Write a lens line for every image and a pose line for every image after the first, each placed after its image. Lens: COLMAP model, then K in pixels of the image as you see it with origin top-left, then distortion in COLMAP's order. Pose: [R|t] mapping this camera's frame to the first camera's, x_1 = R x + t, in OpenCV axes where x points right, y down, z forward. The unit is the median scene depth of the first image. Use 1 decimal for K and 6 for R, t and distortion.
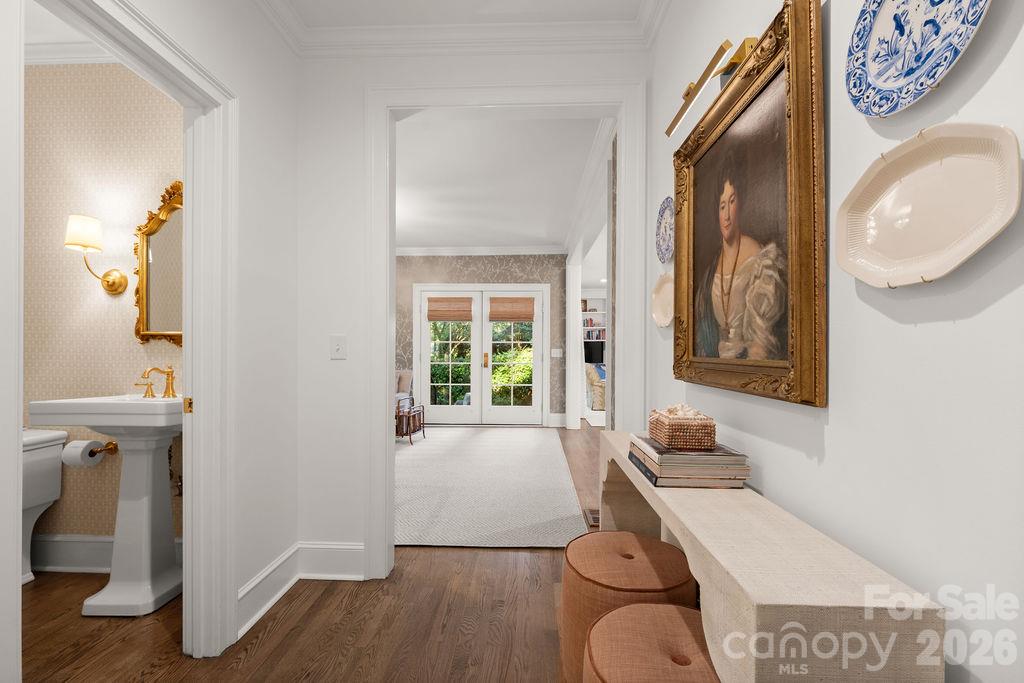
lens RADIAL K [[424.6, 0, 516.9], [0, 424.6, 349.2], [0, 0, 1]] dist [0.000817, -0.000250]
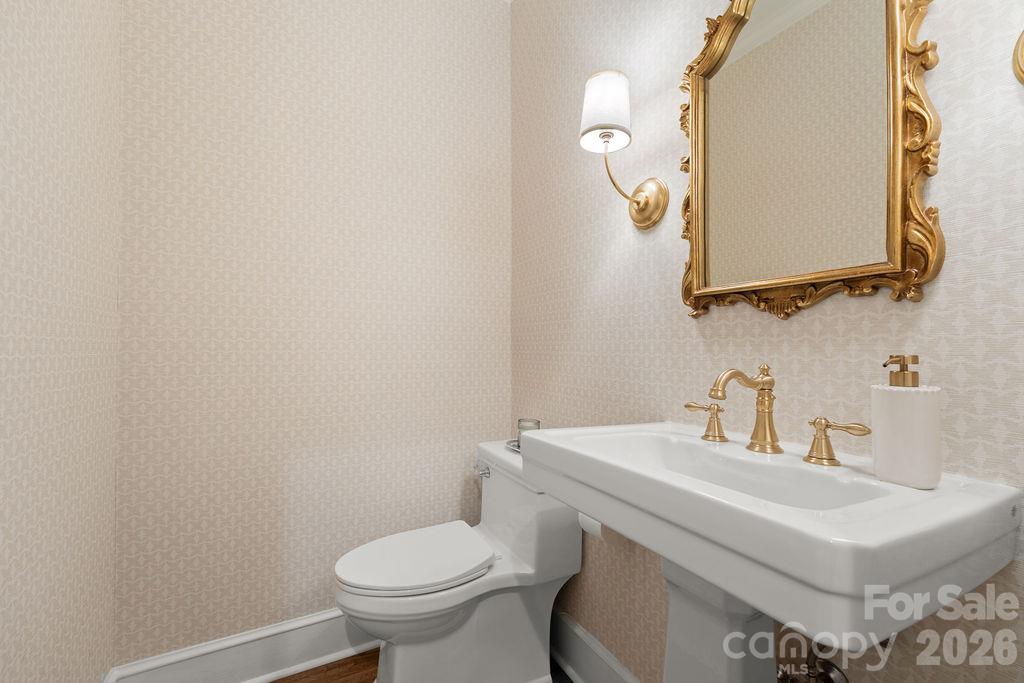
lens RADIAL K [[424.6, 0, 513.6], [0, 424.6, 344.4], [0, 0, 1]] dist [0.000817, -0.000250]
pose [[0.512253, -0.010754, -0.858767, -0.589779], [-0.002413, 0.999900, -0.013961, 0.024036], [0.858831, 0.009224, 0.512176, 0.596718]]
